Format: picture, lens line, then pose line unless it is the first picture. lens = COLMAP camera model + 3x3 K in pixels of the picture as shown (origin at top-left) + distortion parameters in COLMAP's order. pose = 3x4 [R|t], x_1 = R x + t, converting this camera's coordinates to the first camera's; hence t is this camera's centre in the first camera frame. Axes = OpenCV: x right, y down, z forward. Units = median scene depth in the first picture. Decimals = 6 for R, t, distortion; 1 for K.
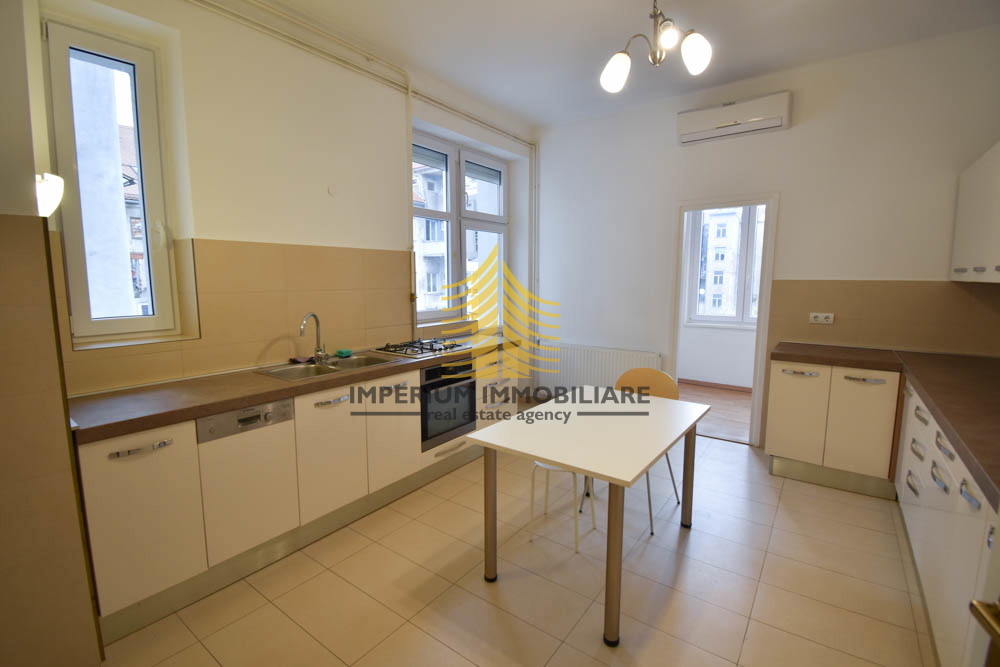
lens RADIAL K [[466.0, 0, 500.0], [0, 466.0, 333.5], [0, 0, 1]] dist [0.015546, -0.023736]
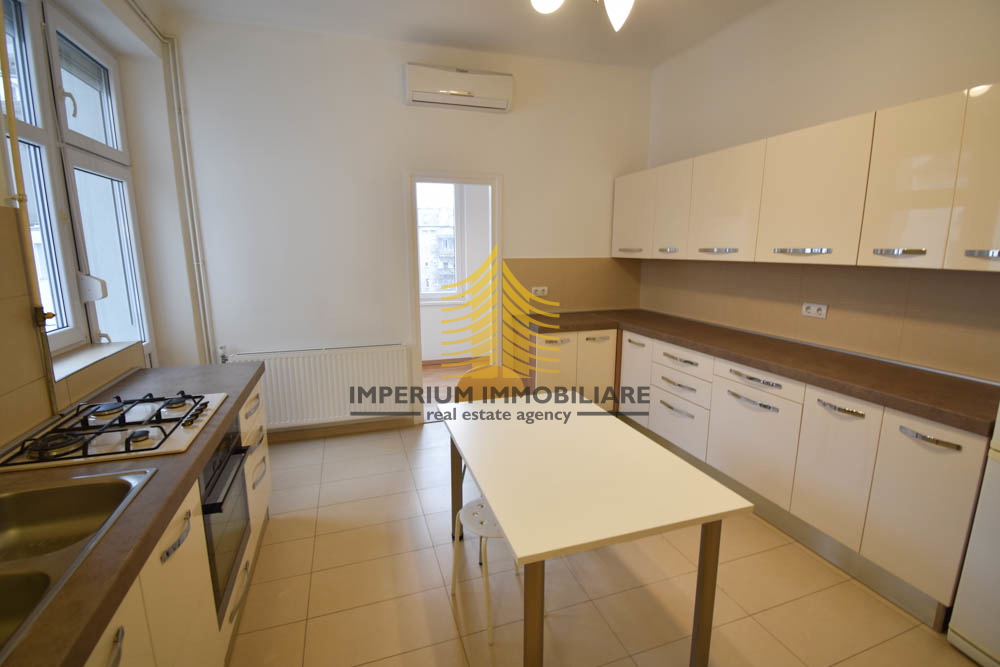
lens RADIAL K [[466.0, 0, 500.0], [0, 466.0, 333.5], [0, 0, 1]] dist [0.015546, -0.023736]
pose [[0.550201, -0.153571, 0.820789, -0.251727], [0.101408, 0.987956, 0.116871, -0.056482], [-0.828852, 0.018932, 0.559147, 0.330608]]
